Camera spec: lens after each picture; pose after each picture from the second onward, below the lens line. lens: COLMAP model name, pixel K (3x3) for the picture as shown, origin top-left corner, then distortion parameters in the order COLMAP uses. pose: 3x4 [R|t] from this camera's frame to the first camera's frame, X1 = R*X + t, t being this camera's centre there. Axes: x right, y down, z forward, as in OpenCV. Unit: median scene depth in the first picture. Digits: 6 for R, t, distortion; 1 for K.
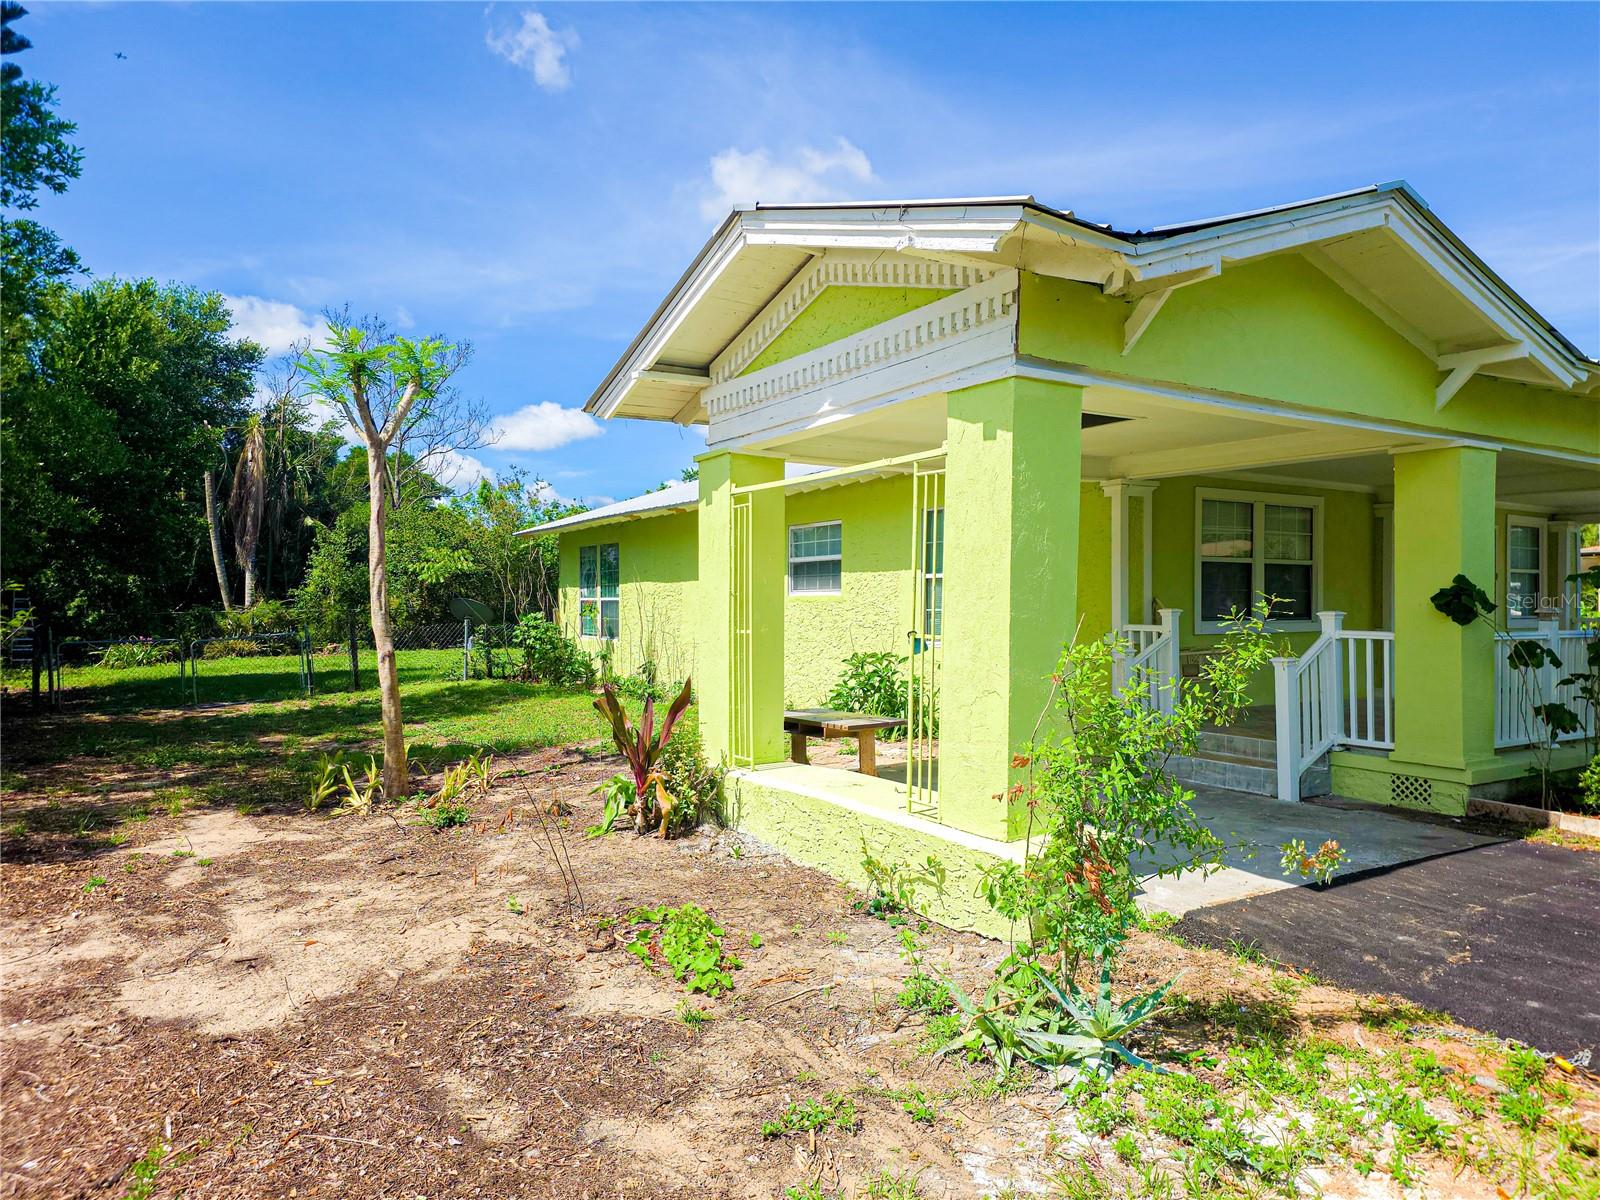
lens RADIAL K [[1044.6, 0, 800.0], [0, 1044.6, 600.0], [0, 0, 1]] dist [0.116156, -0.122901]
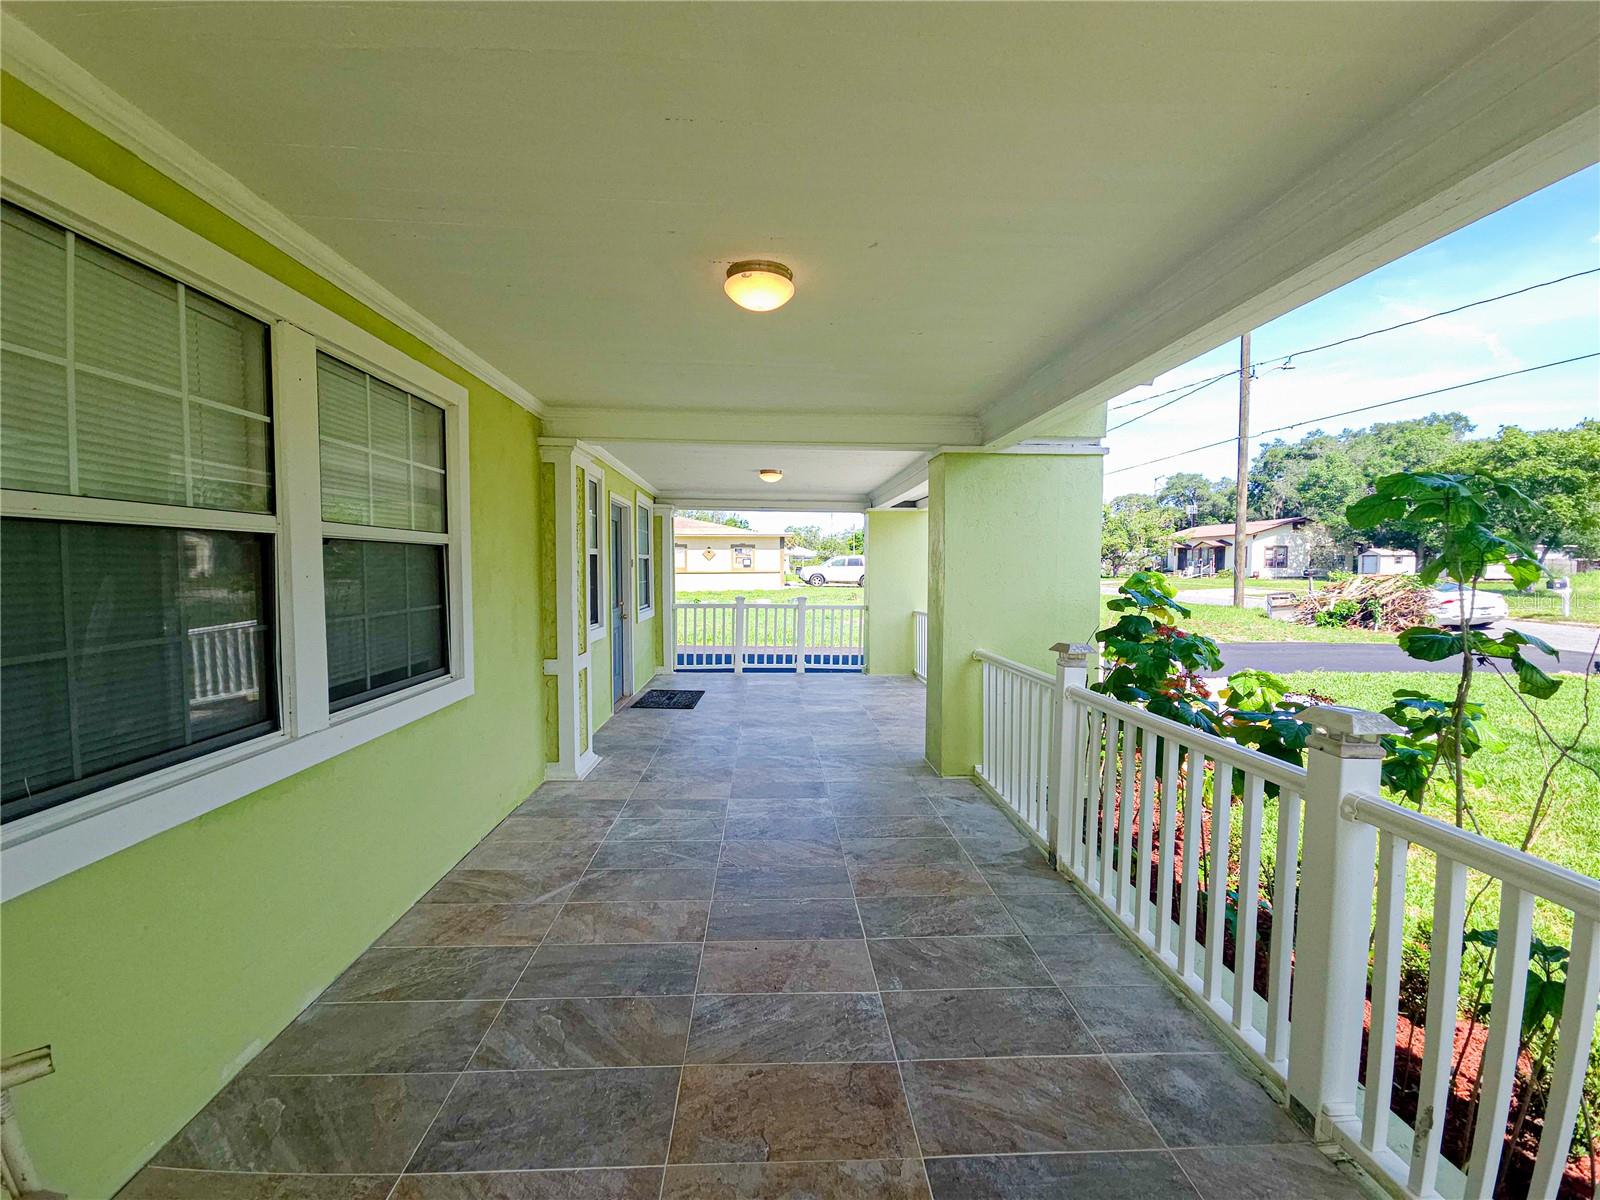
lens RADIAL K [[650.4, 0, 798.4], [0, 650.4, 596.8], [0, 0, 1]] dist [0.001235, -0.000323]
pose [[0.503856, -0.041672, 0.862782, 0.464126], [-0.005832, 0.998649, 0.051640, -0.037625], [-0.863768, -0.031051, 0.502932, 1.064278]]
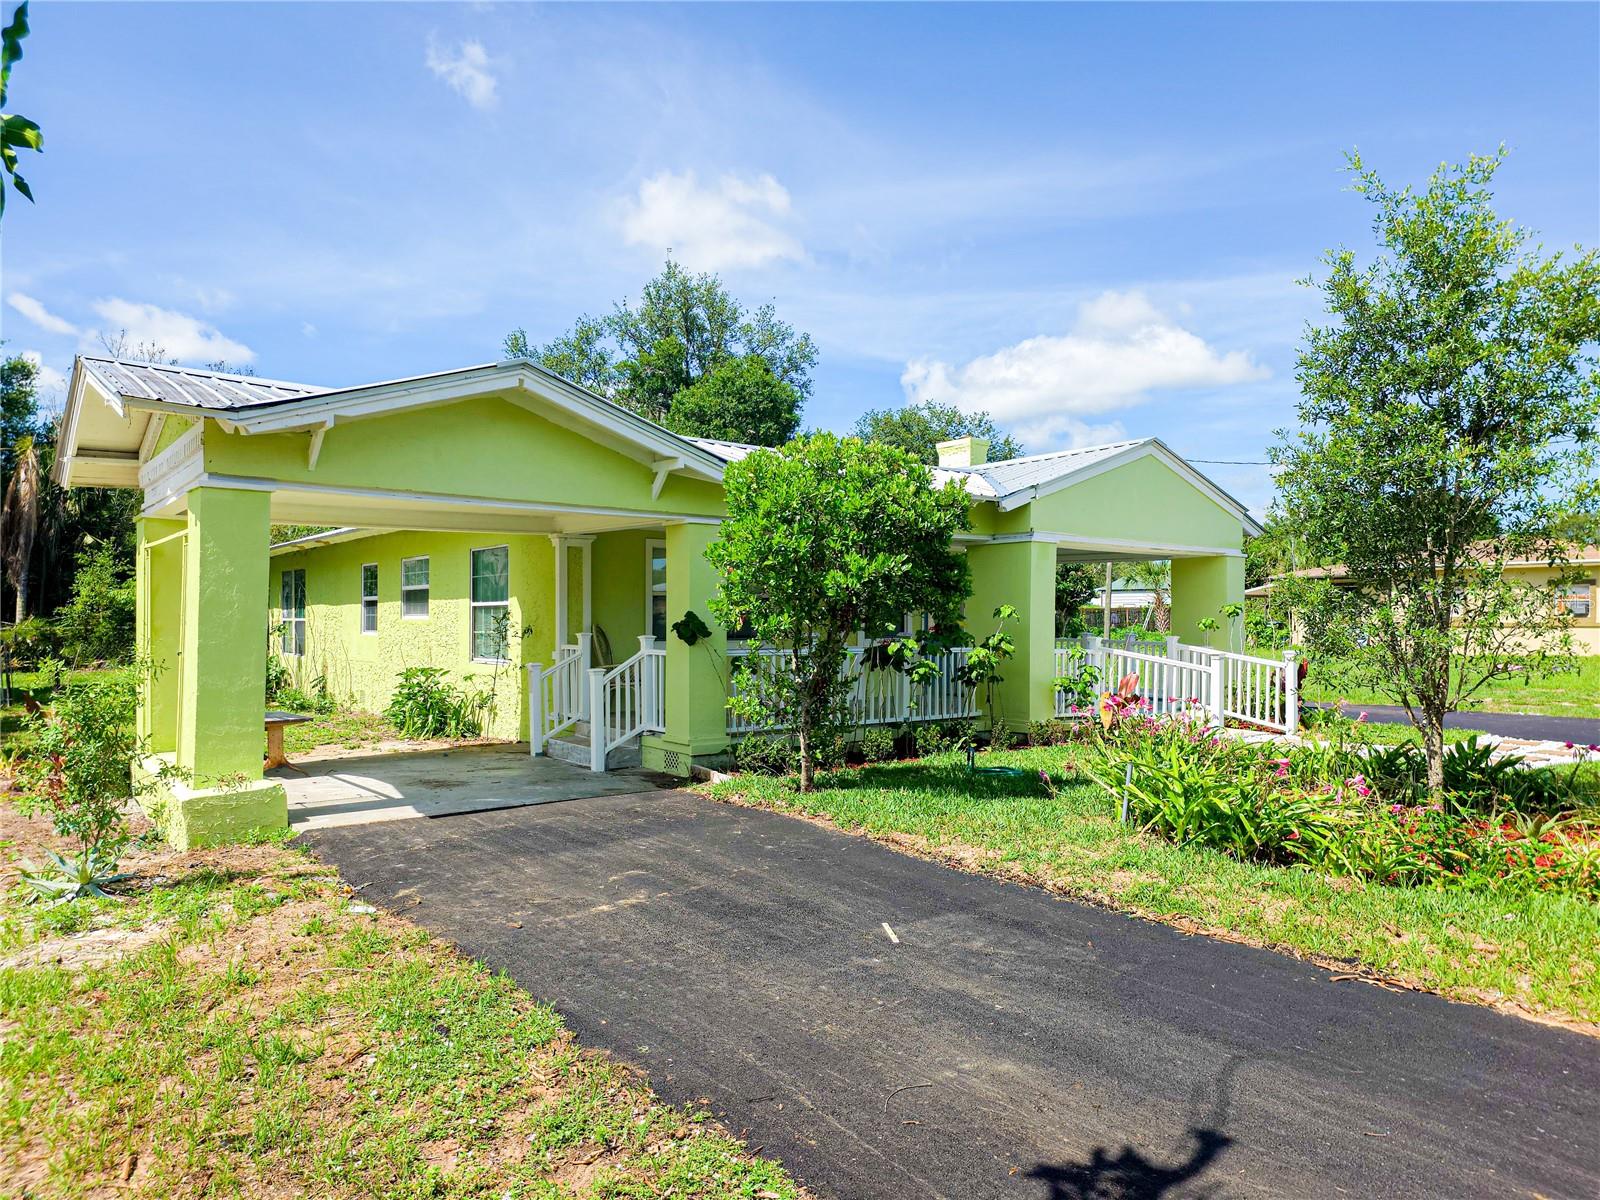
lens RADIAL K [[1044.6, 0, 800.0], [0, 1044.6, 600.0], [0, 0, 1]] dist [0.116156, -0.122901]
pose [[0.997229, 0.003579, 0.074311, 0.597920], [-0.002580, 0.999905, -0.013534, -0.017401], [-0.074353, 0.013304, 0.997143, -0.384430]]
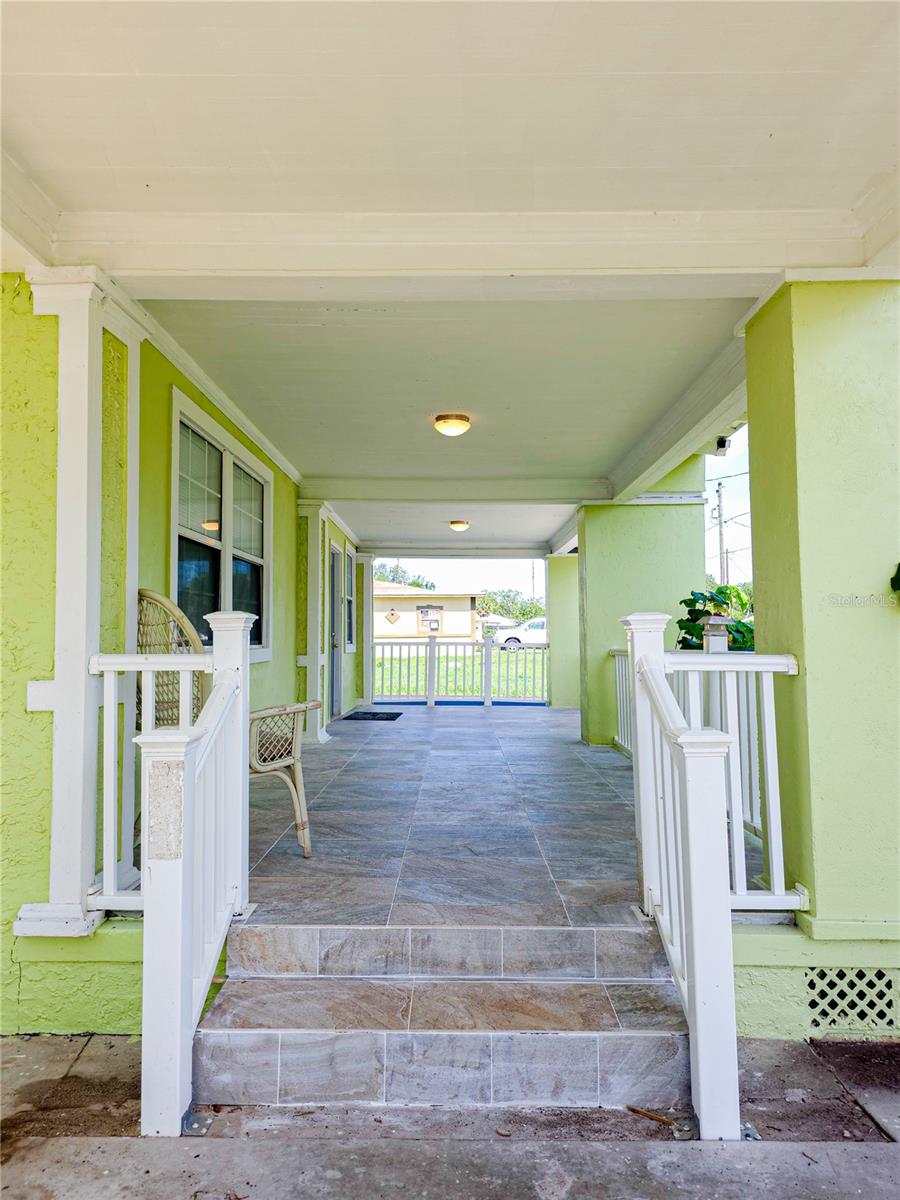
lens RADIAL K [[783.4, 0, 450.0], [0, 783.4, 600.0], [0, 0, 1]] dist [0.116156, -0.122901]
pose [[0.551535, 0.037265, 0.833319, 0.164348], [0.001275, 0.998963, -0.045516, 0.019490], [-0.834151, 0.026166, 0.550915, 0.869984]]
